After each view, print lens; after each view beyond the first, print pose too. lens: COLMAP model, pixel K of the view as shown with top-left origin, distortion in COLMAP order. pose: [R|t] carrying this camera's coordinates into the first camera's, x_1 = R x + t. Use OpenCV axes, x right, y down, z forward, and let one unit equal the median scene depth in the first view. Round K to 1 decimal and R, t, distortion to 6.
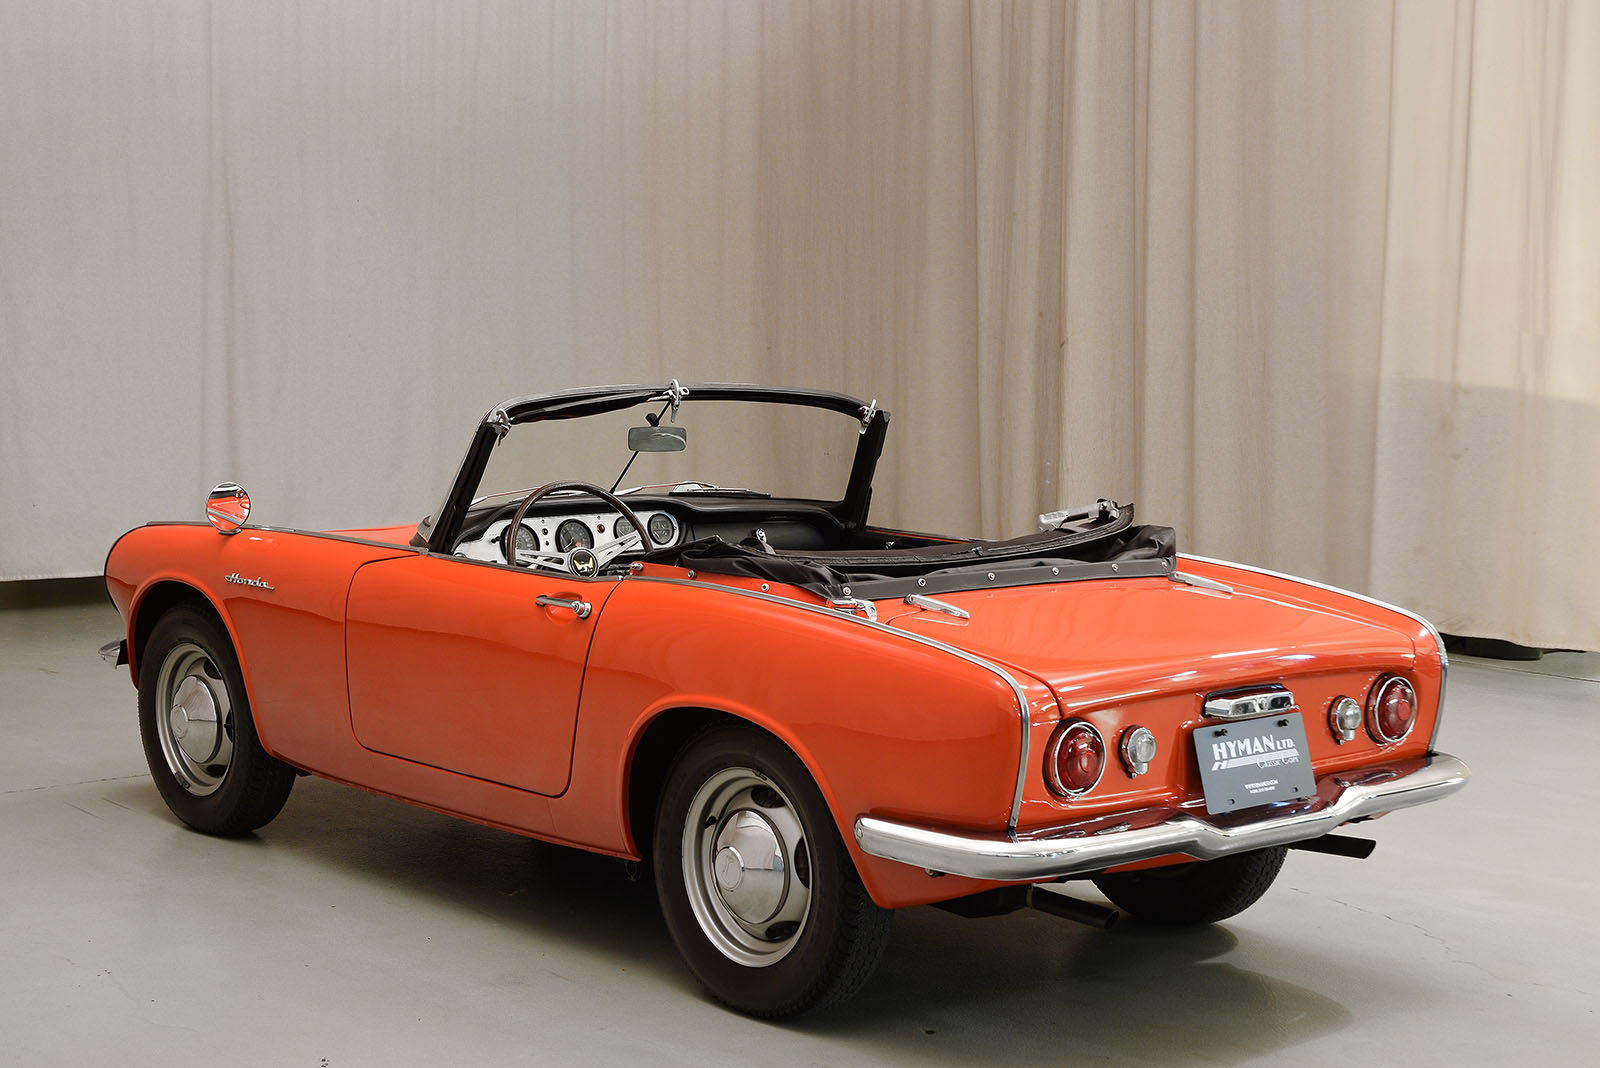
lens RADIAL K [[2646.7, 0, 879.4], [0, 2646.7, 571.7], [0, 0, 1]] dist [0.132153, 0.000000]
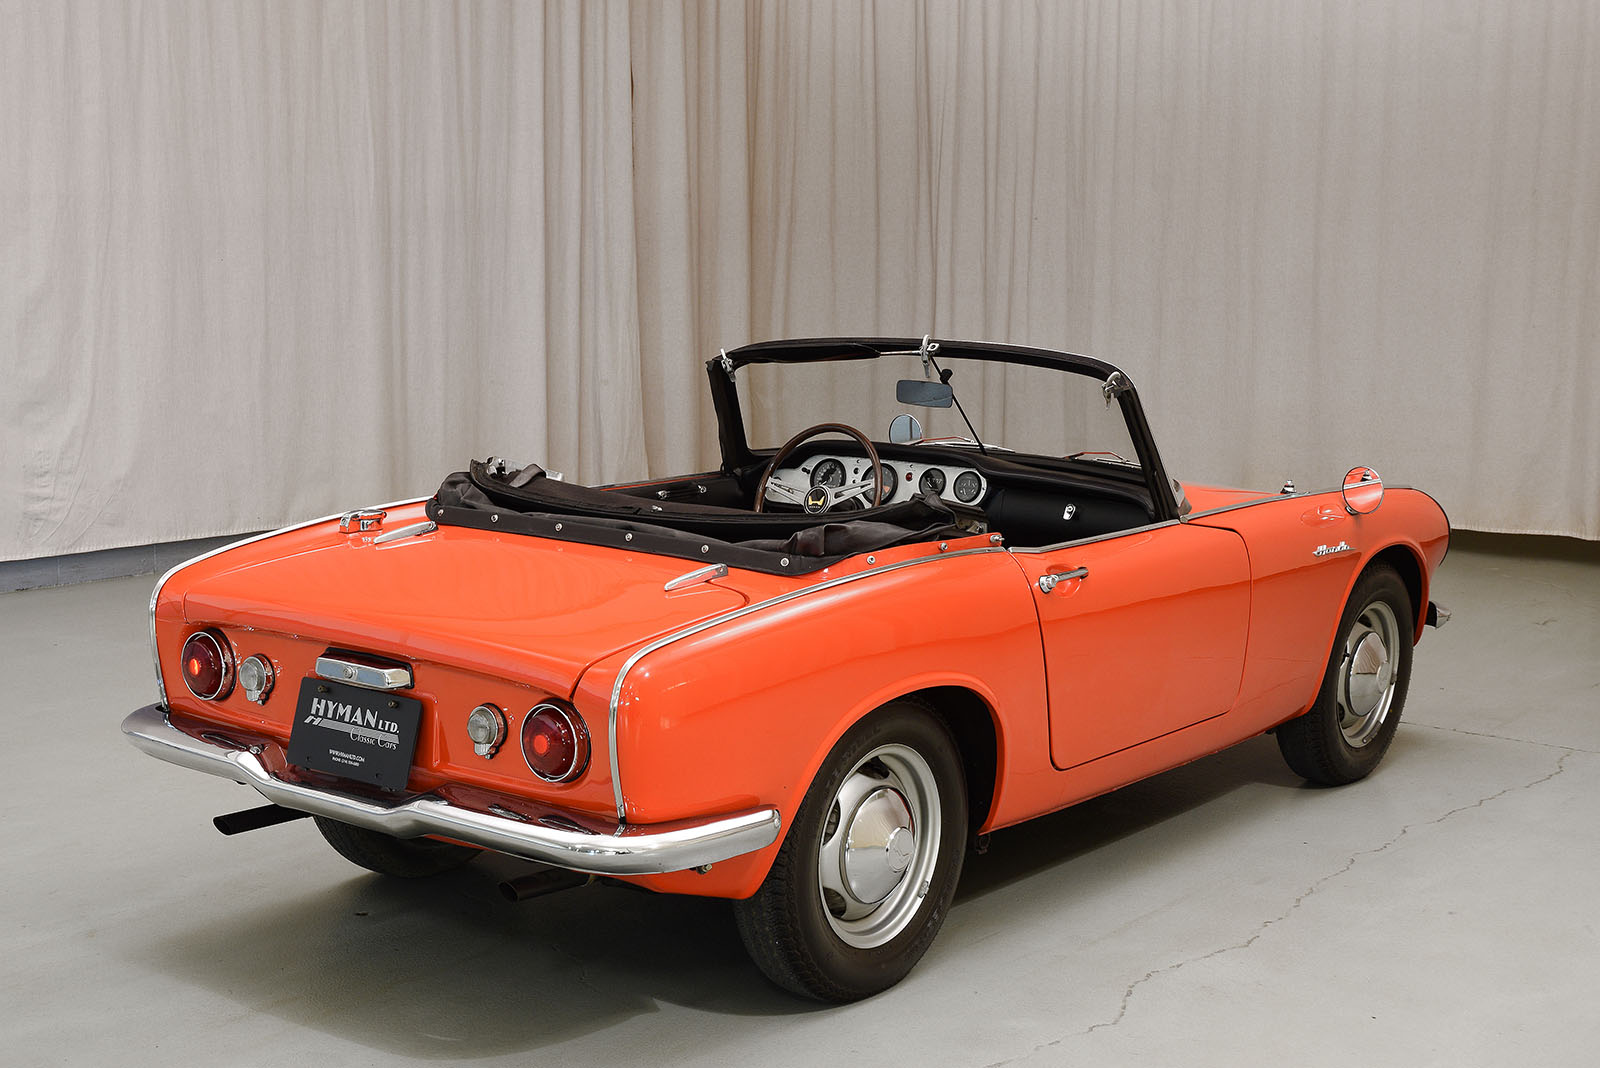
lens RADIAL K [[2295.5, 0, 808.8], [0, 2295.5, 529.2], [0, 0, 1]] dist [0.138653, 0.000000]
pose [[0.137699, 0.119789, -0.983204, 0.959410], [-0.122559, 0.987092, 0.103098, -0.103842], [0.982862, 0.106304, 0.150603, 1.023180]]
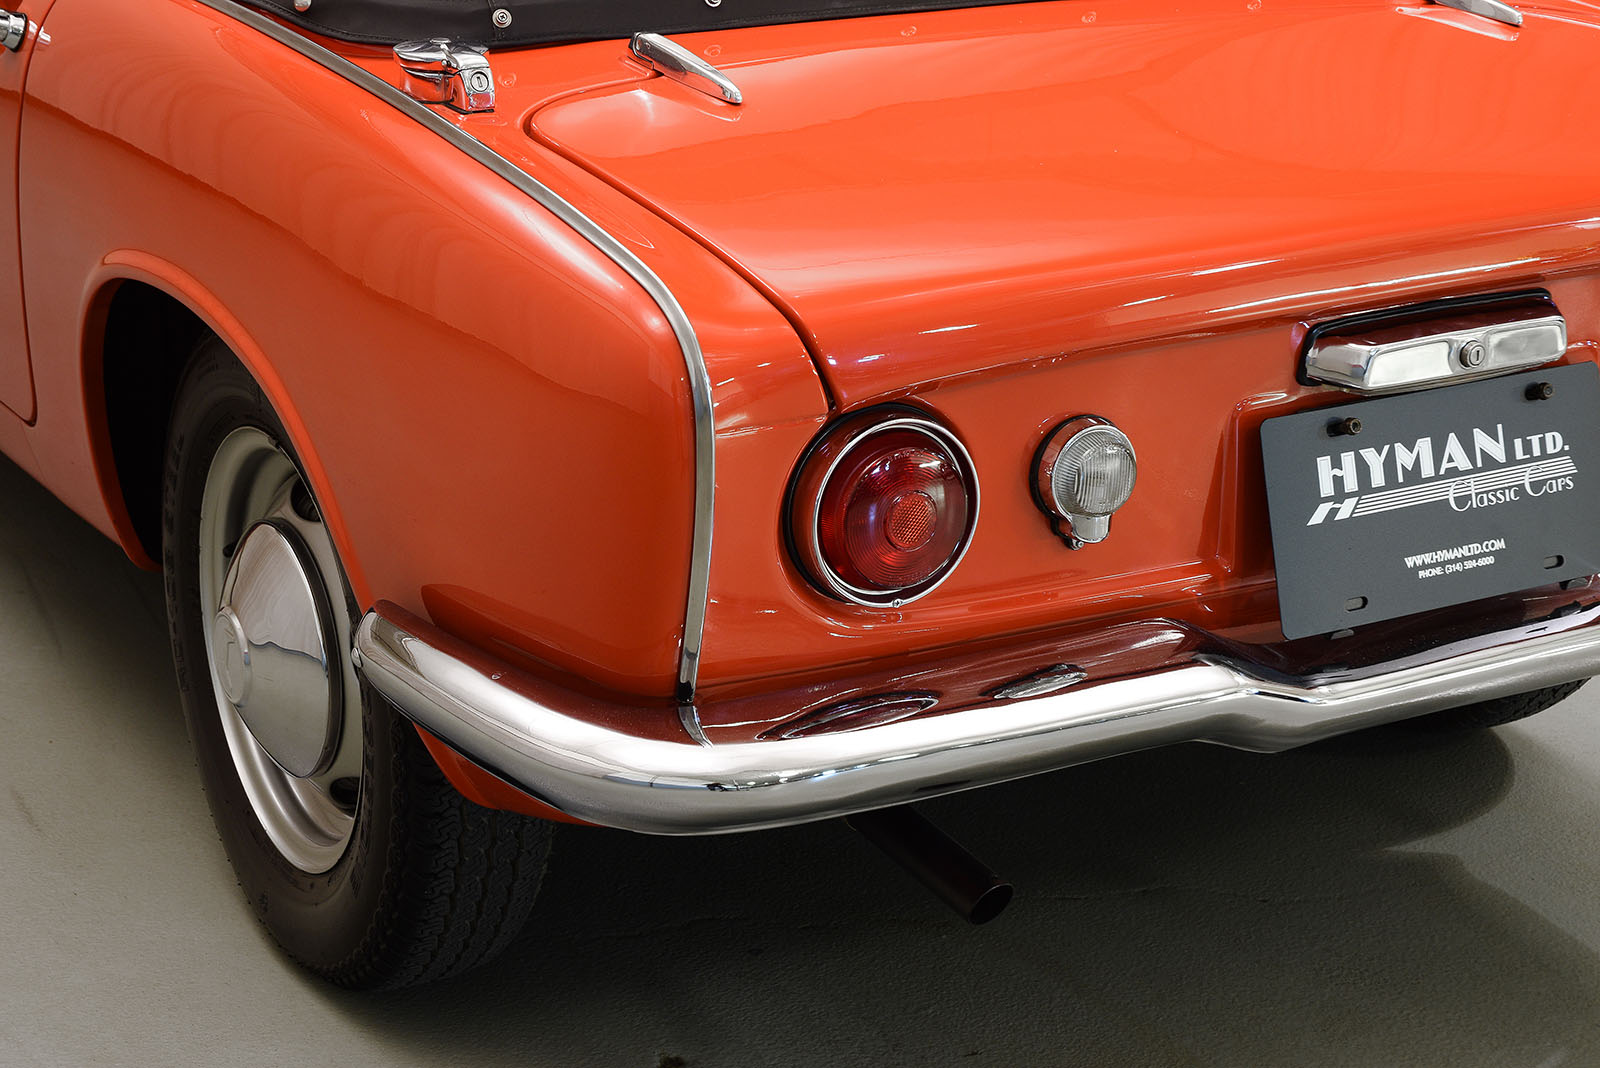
lens RADIAL K [[3118.2, 0, 841.5], [0, 3118.2, 549.1], [0, 0, 1]] dist [0.152957, 0.000000]
pose [[0.976479, 0.060609, -0.206920, 0.150104], [-0.014623, 0.976084, 0.216899, -0.019079], [0.215117, -0.208772, 0.954012, 0.537901]]
